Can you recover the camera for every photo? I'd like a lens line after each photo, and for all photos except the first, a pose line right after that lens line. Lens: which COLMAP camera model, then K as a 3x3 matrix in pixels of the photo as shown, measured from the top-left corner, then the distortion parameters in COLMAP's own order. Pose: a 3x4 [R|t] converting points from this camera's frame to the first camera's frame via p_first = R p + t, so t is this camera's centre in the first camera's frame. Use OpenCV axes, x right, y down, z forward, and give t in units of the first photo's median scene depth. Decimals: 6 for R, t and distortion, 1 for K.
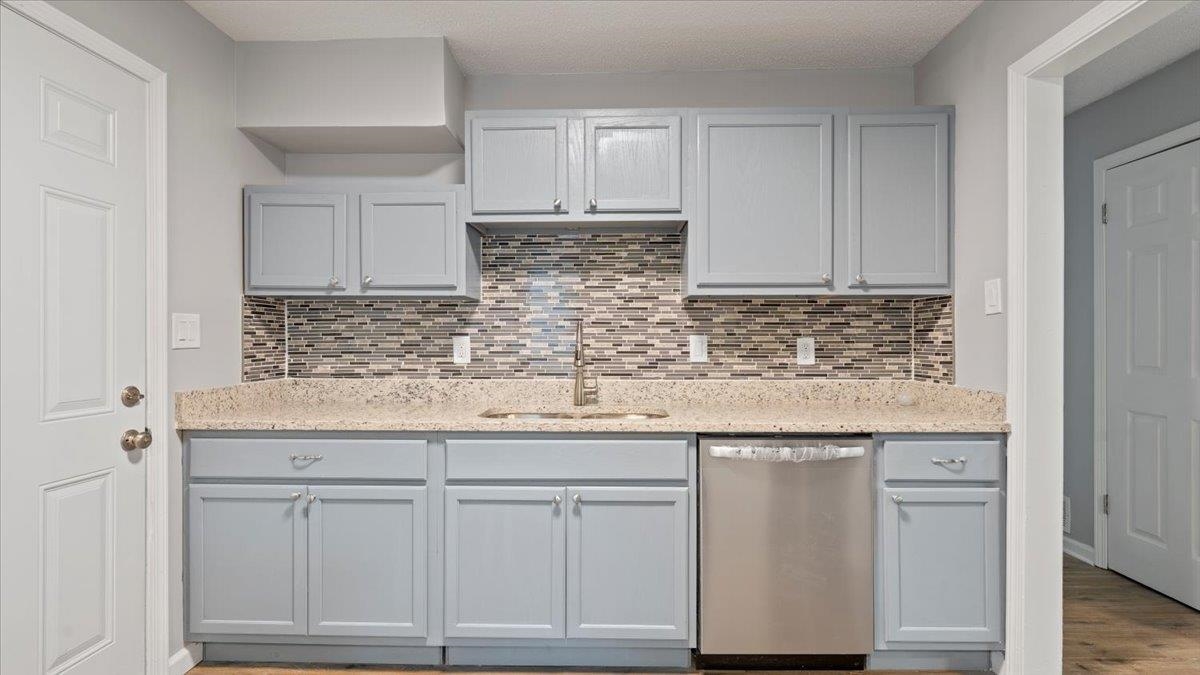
lens RADIAL K [[548.7, 0, 604.5], [0, 548.7, 336.5], [0, 0, 1]] dist [-0.000090, 0.000272]
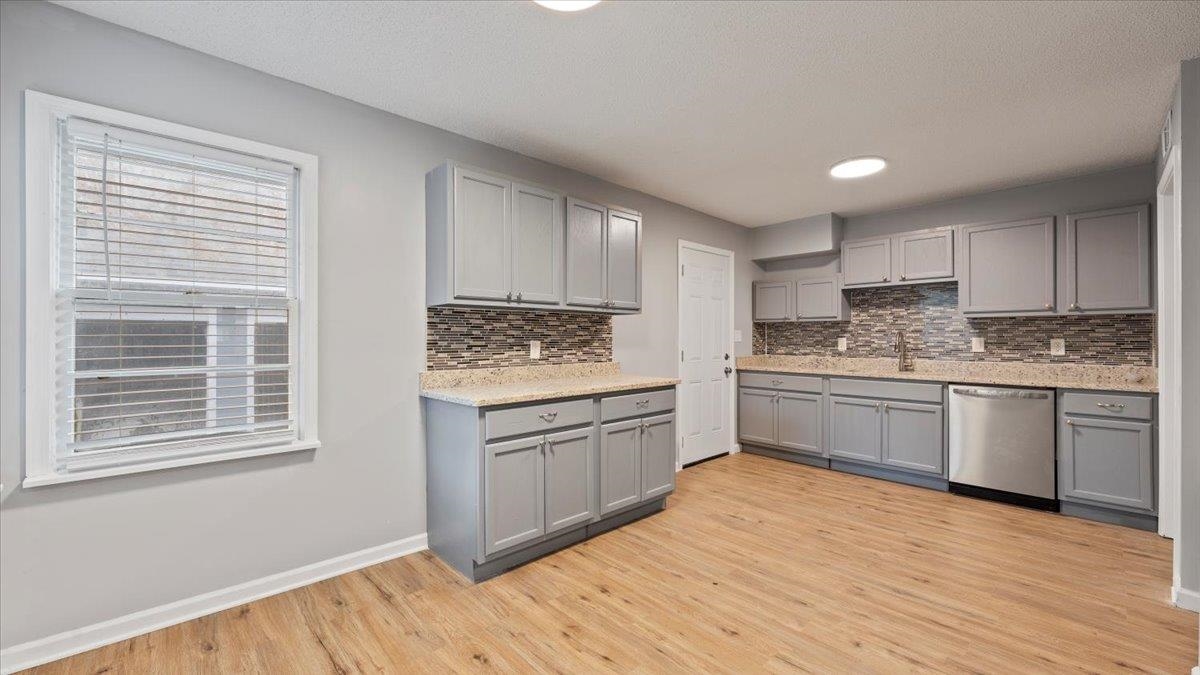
lens RADIAL K [[476.6, 0, 600.0], [0, 476.6, 337.5], [0, 0, 1]] dist [-0.001782, -0.000227]
pose [[0.697657, 0.001180, -0.716431, 0.438060], [0.003314, 0.999983, 0.004873, -0.014181], [0.716425, -0.005774, 0.697641, -1.043158]]
